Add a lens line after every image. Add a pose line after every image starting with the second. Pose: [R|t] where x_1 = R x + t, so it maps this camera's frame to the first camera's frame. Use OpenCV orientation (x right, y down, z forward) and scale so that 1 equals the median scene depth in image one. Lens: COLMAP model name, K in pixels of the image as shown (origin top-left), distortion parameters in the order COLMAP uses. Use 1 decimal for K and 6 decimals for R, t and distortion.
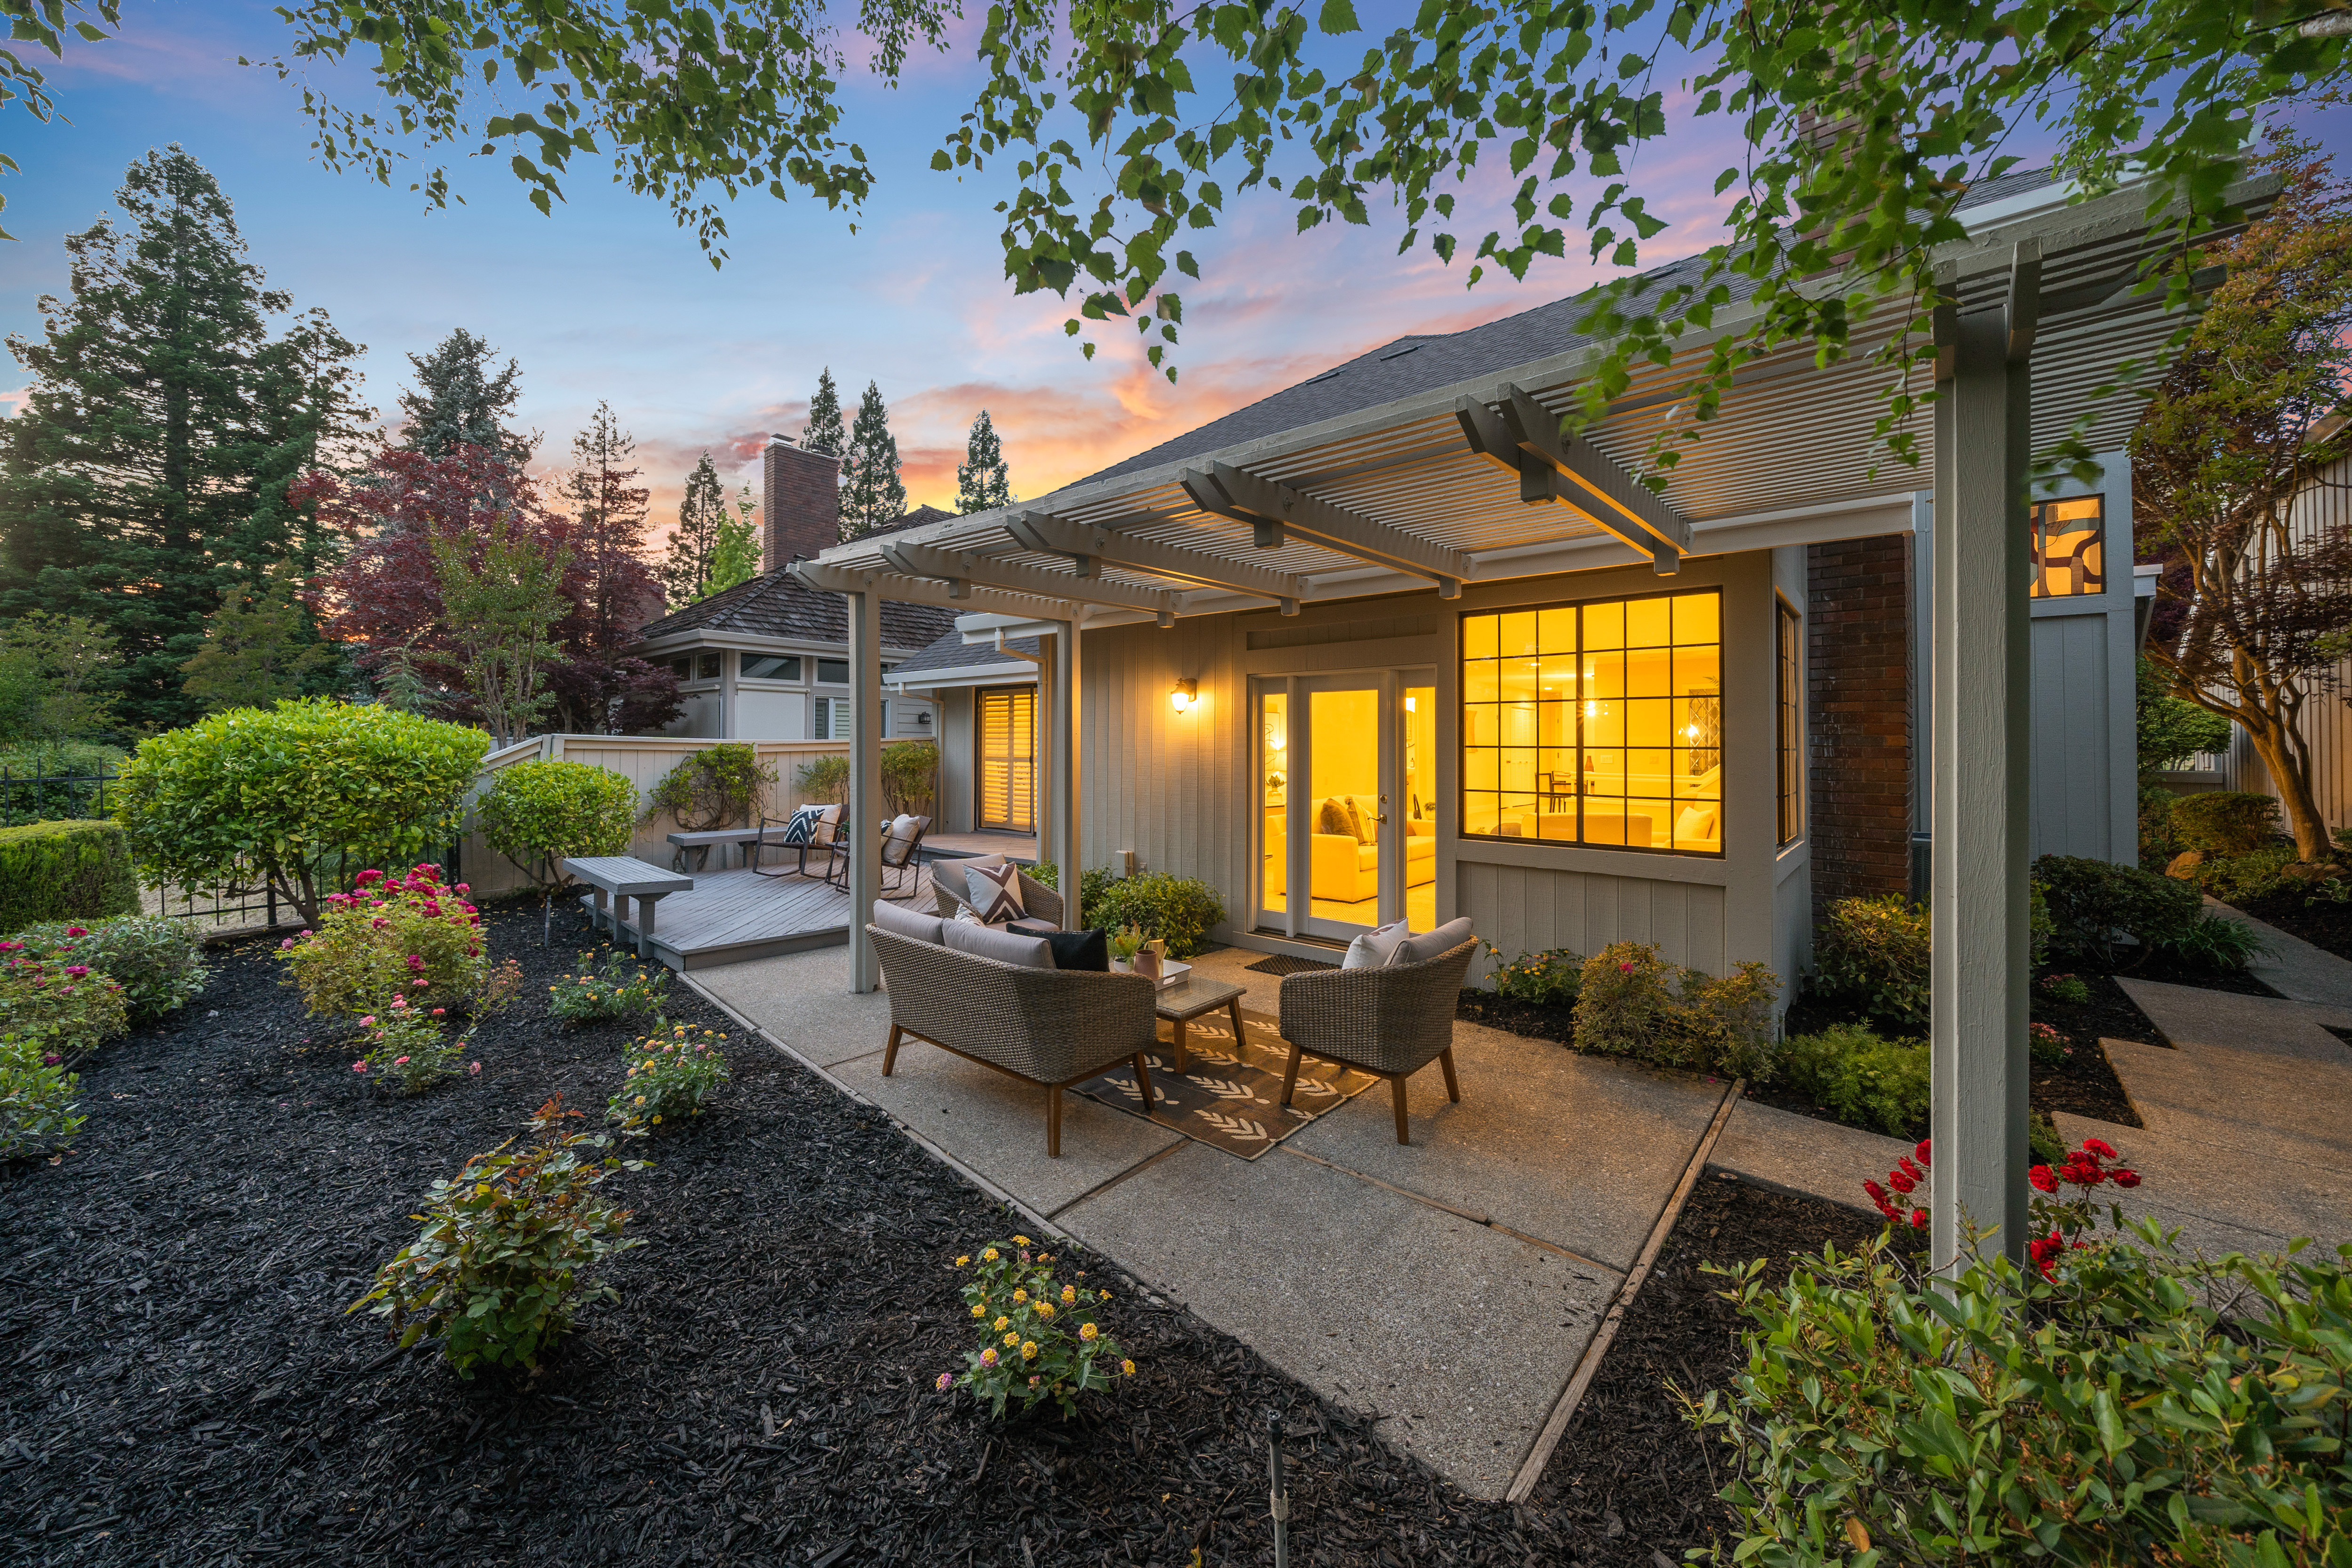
lens RADIAL K [[898.7, 0, 1180.7], [0, 898.7, 736.6], [0, 0, 1]] dist [0.000044, -0.000104]
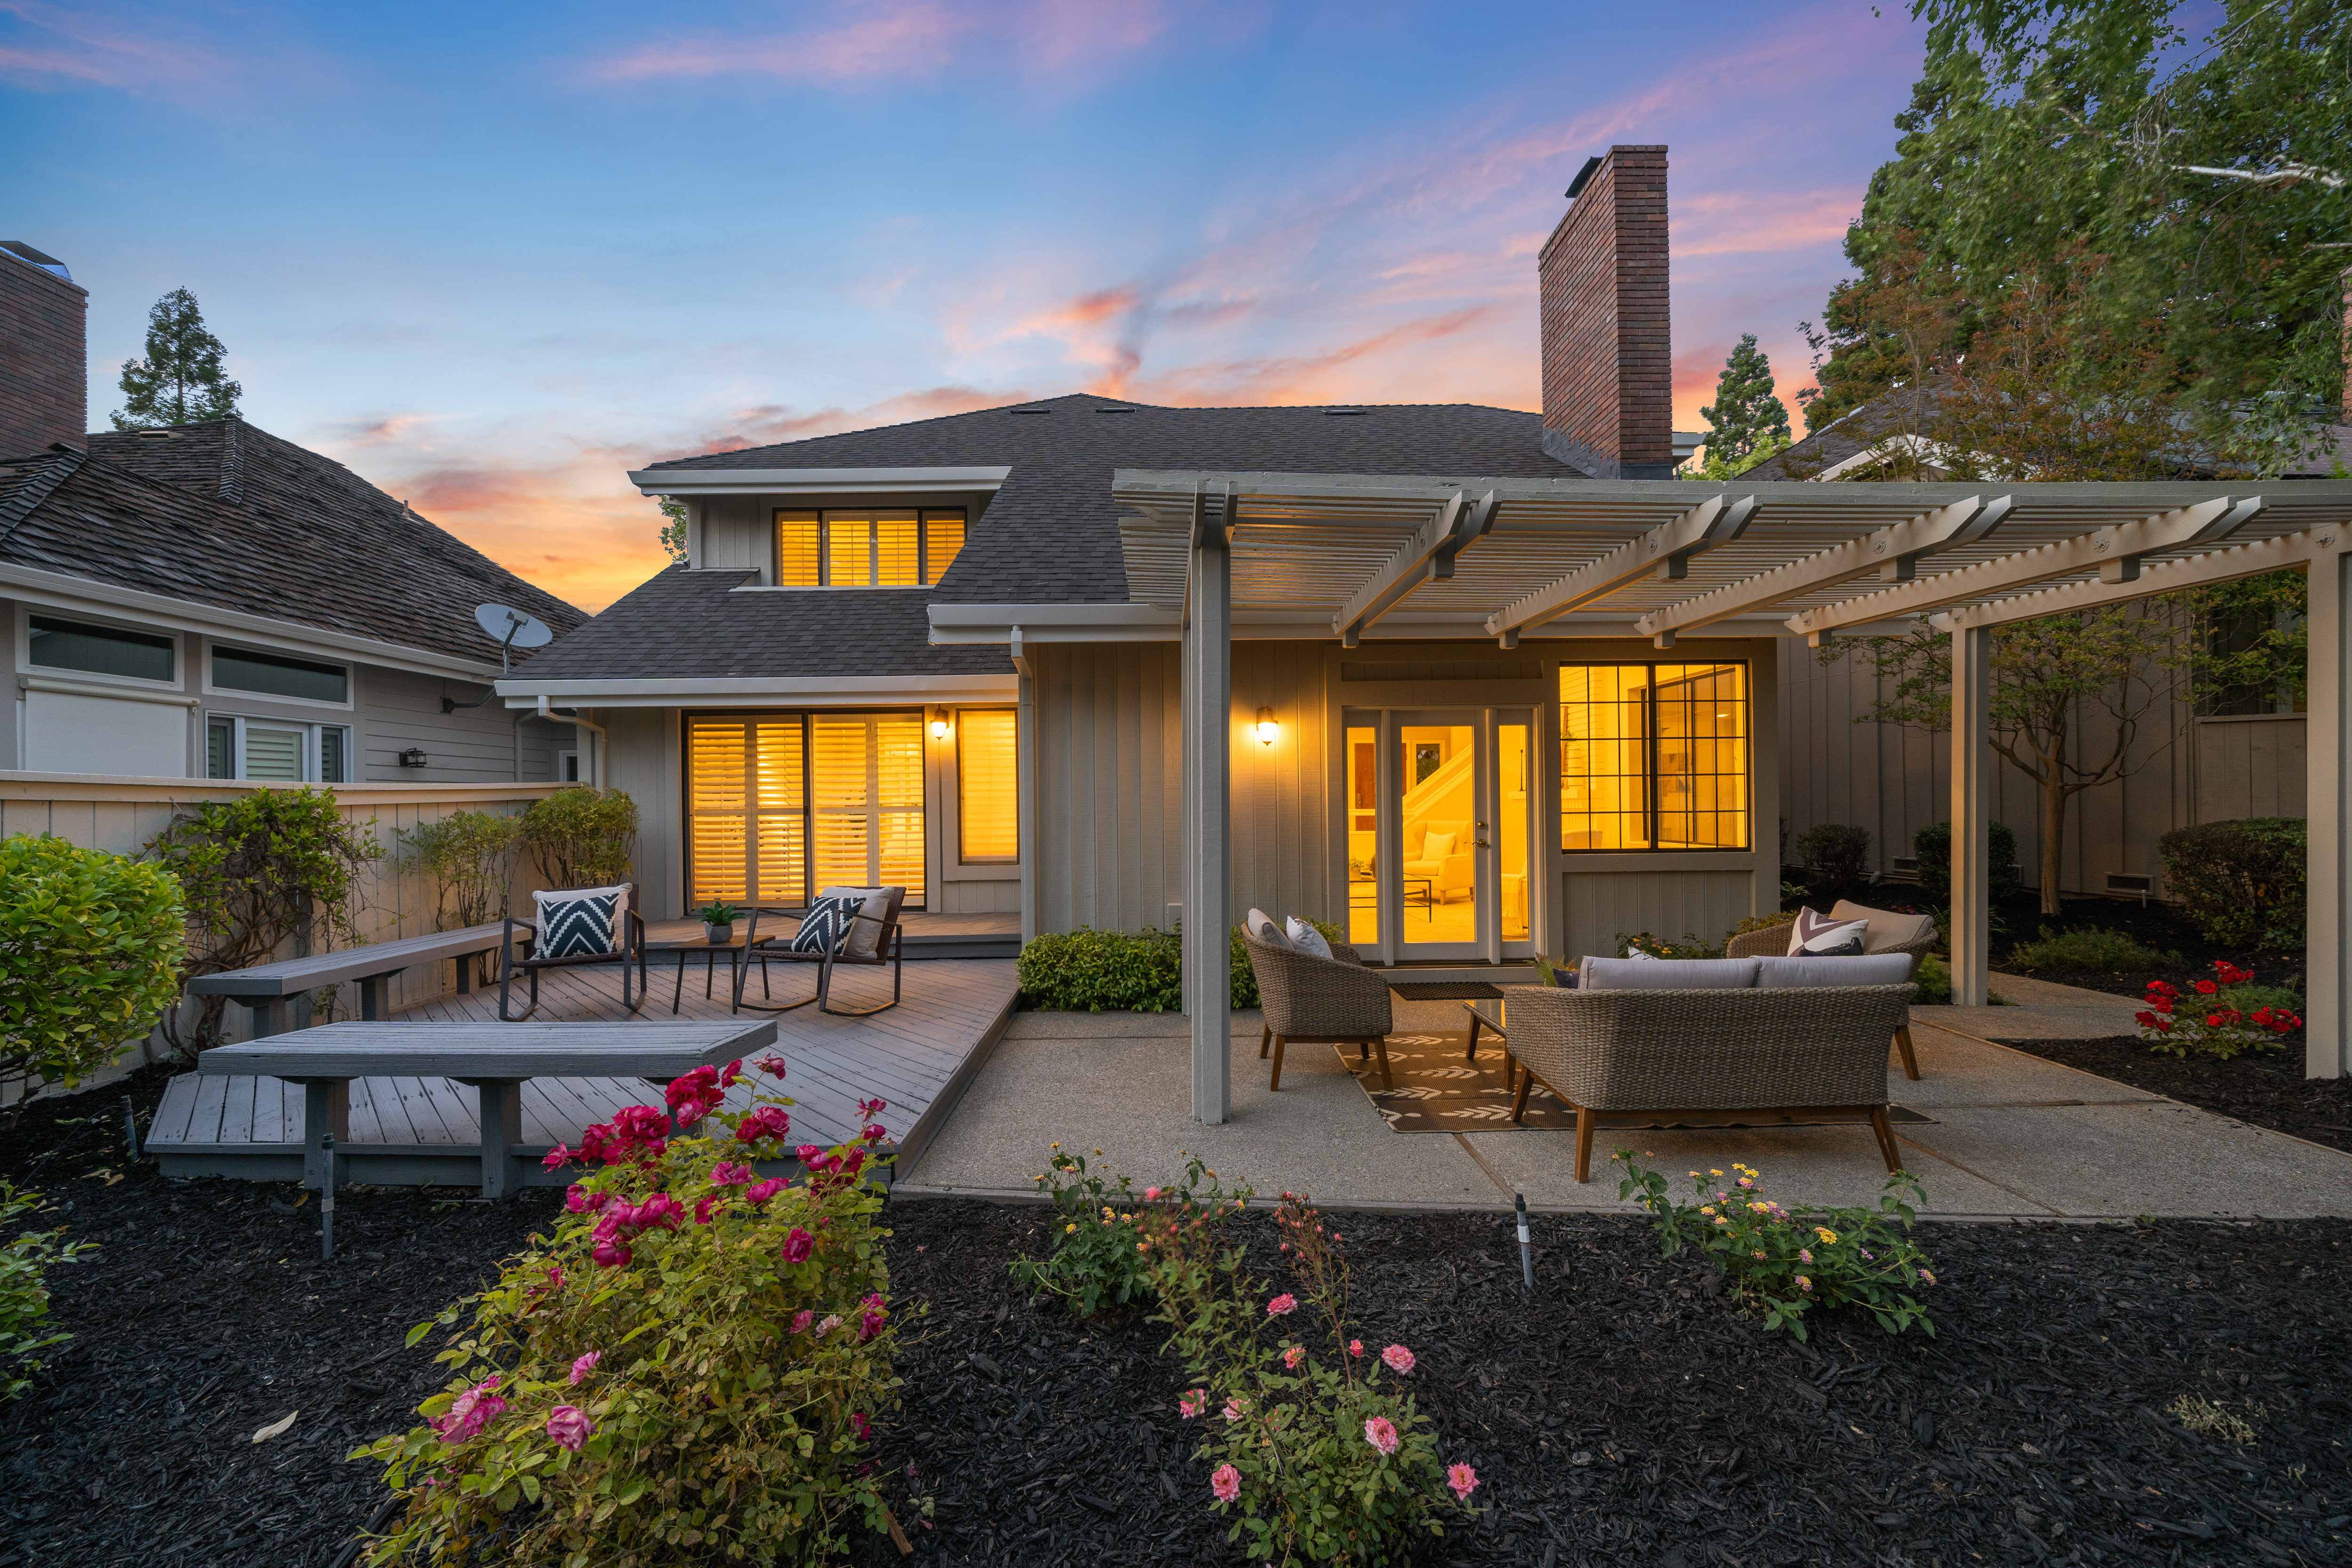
lens RADIAL K [[839.4, 0, 1190.2], [0, 839.4, 802.8], [0, 0, 1]] dist [-0.001621, -0.000427]
pose [[0.730409, -0.016472, 0.682812, -0.650673], [0.011099, 0.999863, 0.012248, 0.022630], [-0.682920, -0.001368, 0.730492, 0.432047]]
